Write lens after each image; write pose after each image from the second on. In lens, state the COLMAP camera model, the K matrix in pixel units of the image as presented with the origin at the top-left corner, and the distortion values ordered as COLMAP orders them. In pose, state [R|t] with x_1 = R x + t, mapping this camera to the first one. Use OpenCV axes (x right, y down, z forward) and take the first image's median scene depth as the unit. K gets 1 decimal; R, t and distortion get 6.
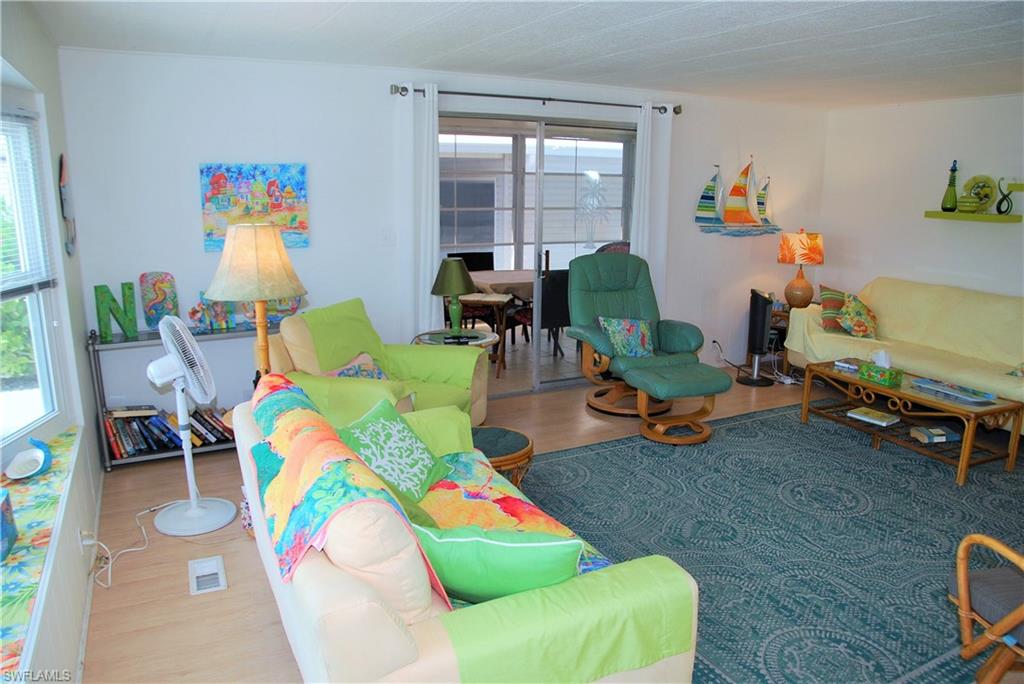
lens RADIAL K [[717.1, 0, 512.0], [0, 717.1, 342.0], [0, 0, 1]] dist [-0.124222, 0.071091]
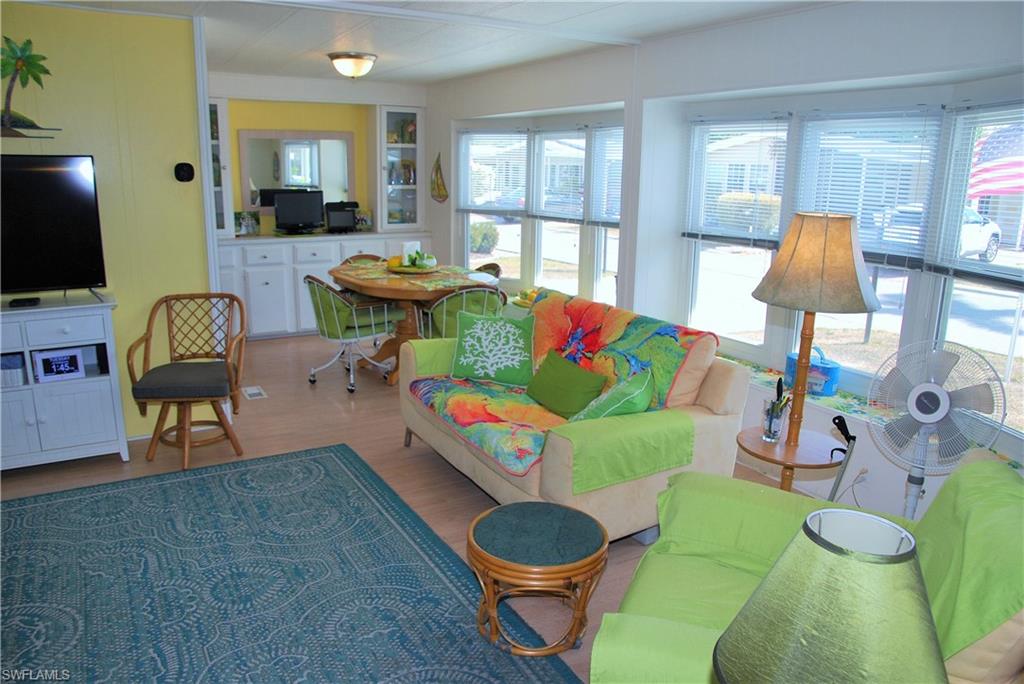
lens RADIAL K [[717.1, 0, 512.0], [0, 717.1, 342.0], [0, 0, 1]] dist [-0.124222, 0.071091]
pose [[-0.998281, -0.013060, -0.057132, 0.019842], [-0.036997, 0.896486, 0.441524, -0.253426], [0.045451, 0.442879, -0.895429, 1.183496]]
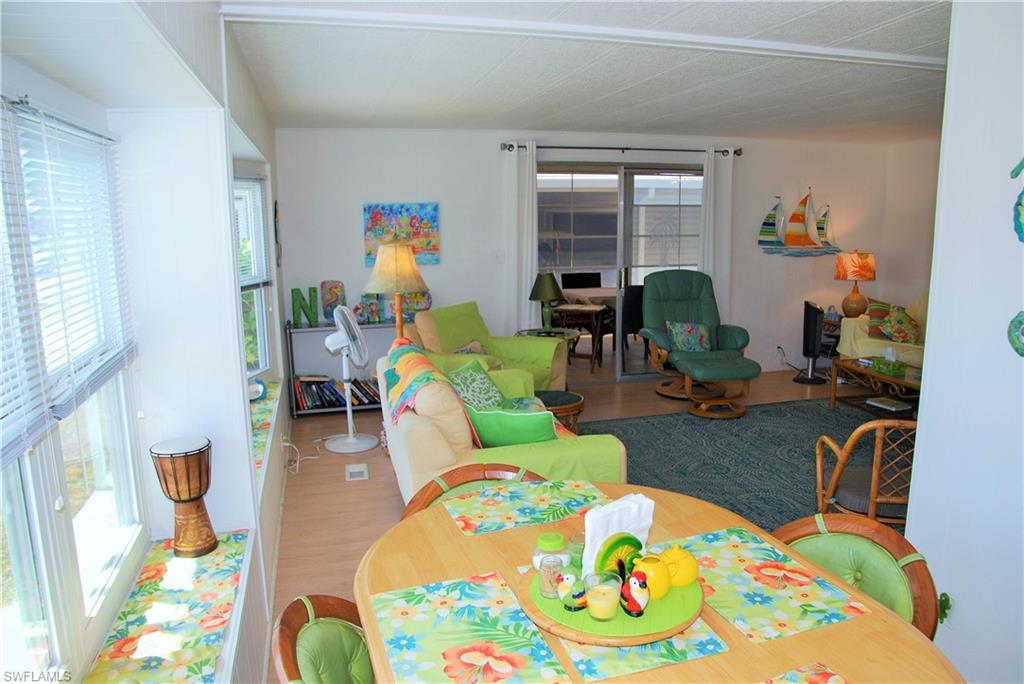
lens RADIAL K [[717.1, 0, 512.0], [0, 717.1, 342.0], [0, 0, 1]] dist [-0.124222, 0.071091]
pose [[0.977028, 0.017673, -0.212376, 0.144594], [-0.026638, 0.998867, -0.039423, 0.066607], [0.211439, 0.044175, 0.976392, -0.304378]]
